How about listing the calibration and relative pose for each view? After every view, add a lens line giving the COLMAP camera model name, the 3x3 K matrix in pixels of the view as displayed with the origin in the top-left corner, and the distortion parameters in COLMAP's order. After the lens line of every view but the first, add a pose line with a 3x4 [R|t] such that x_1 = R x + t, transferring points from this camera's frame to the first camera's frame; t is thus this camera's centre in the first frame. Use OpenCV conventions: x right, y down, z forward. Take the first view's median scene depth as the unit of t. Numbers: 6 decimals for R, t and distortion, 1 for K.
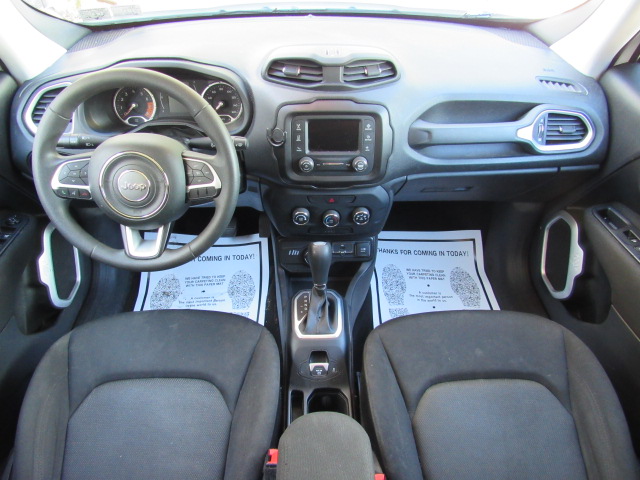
lens RADIAL K [[462.2, 0, 320.0], [0, 462.2, 240.0], [0, 0, 1]] dist [-0.019702, 0.001826]
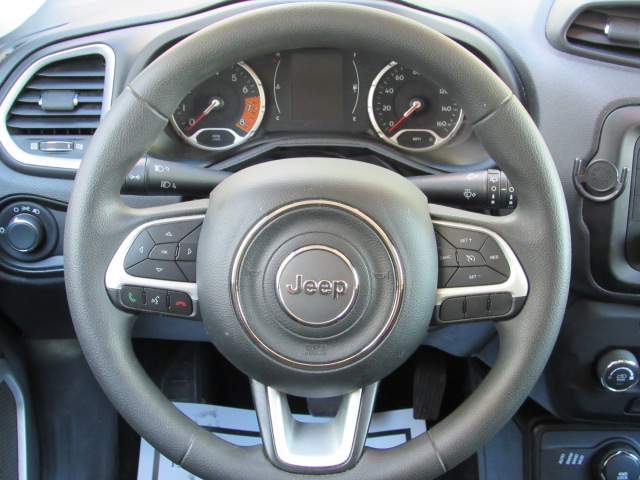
lens RADIAL K [[993.4, 0, 320.0], [0, 993.4, 240.0], [0, 0, 1]] dist [-0.103858, 0.038556]
pose [[0.999600, 0.021235, -0.018677, -0.323334], [-0.024262, 0.983256, -0.180609, -0.001320], [0.014529, 0.180990, 0.983378, 0.126240]]
